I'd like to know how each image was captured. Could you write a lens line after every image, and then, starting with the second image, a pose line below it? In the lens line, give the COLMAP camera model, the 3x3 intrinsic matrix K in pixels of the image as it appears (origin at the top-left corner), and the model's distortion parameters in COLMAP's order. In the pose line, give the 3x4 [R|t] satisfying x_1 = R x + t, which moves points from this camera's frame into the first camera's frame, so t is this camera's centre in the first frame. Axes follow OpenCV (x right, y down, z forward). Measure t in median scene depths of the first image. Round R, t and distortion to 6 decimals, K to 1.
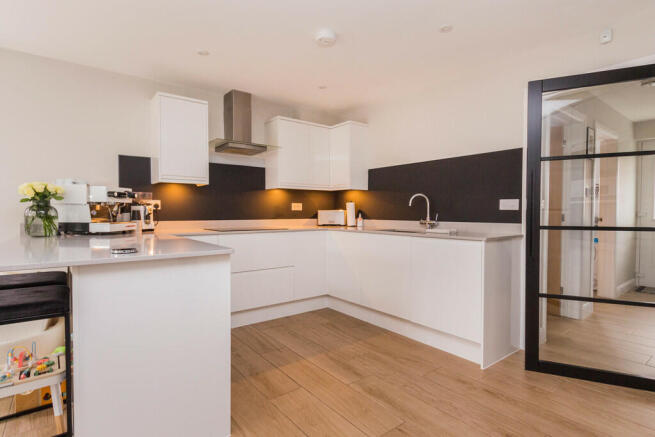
lens RADIAL K [[339.1, 0, 325.9], [0, 339.1, 215.9], [0, 0, 1]] dist [-0.003098, -0.000152]
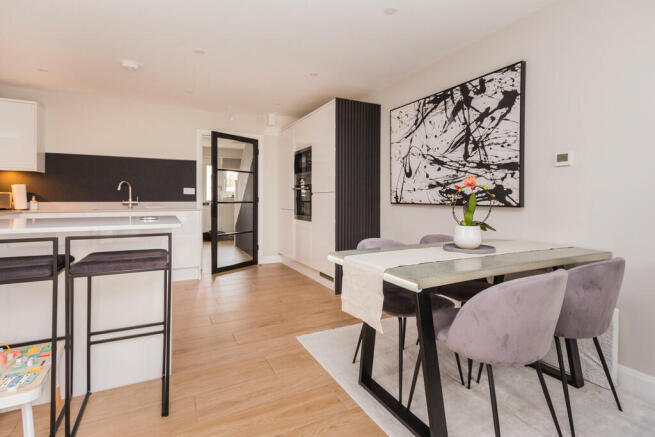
lens RADIAL K [[326.4, 0, 333.0], [0, 326.4, 199.7], [0, 0, 1]] dist [0.001882, 0.000268]
pose [[0.196818, 0.005027, 0.980427, -0.826962], [0.018144, 0.999797, -0.008768, 0.033736], [-0.980272, 0.019515, 0.196687, -0.051312]]
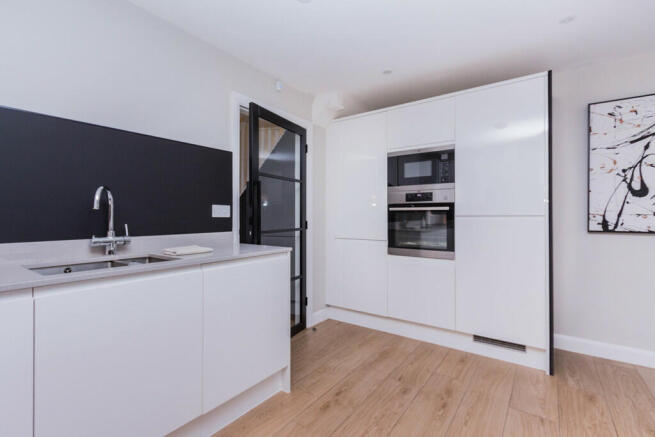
lens RADIAL K [[297.5, 0, 326.3], [0, 297.5, 217.2], [0, 0, 1]] dist [0.000716, -0.000143]
pose [[-0.258699, 0.002841, 0.965954, -0.243807], [0.021783, 0.999759, 0.002893, -0.011851], [-0.965712, 0.021790, -0.258698, 0.800557]]
